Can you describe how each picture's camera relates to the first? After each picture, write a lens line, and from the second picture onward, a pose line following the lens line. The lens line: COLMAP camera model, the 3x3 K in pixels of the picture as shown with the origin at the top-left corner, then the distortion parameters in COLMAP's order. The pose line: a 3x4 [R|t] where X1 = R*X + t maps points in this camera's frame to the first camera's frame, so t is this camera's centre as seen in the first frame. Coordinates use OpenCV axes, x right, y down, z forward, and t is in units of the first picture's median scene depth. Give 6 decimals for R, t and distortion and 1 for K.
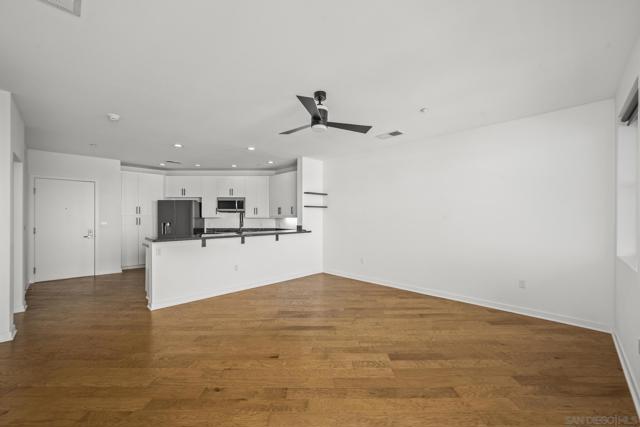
lens RADIAL K [[255.4, 0, 321.8], [0, 255.4, 219.6], [0, 0, 1]] dist [0.001040, 0.000289]
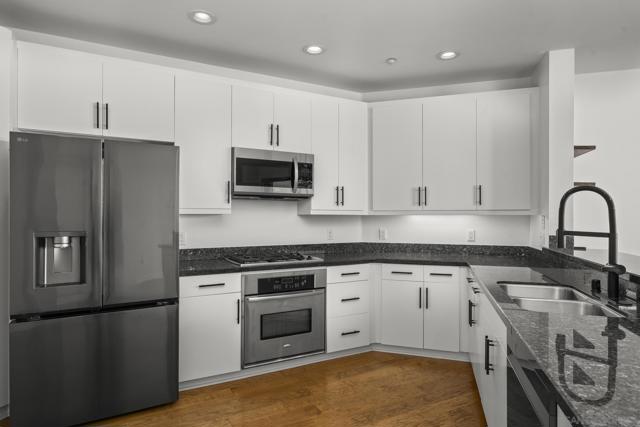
lens RADIAL K [[366.9, 0, 322.2], [0, 366.9, 215.1], [0, 0, 1]] dist [-0.000895, -0.000635]
pose [[0.886674, 0.001881, 0.462391, -0.633450], [0.004149, 0.999919, -0.012026, -0.001512], [-0.462376, 0.012581, 0.886595, 0.695210]]
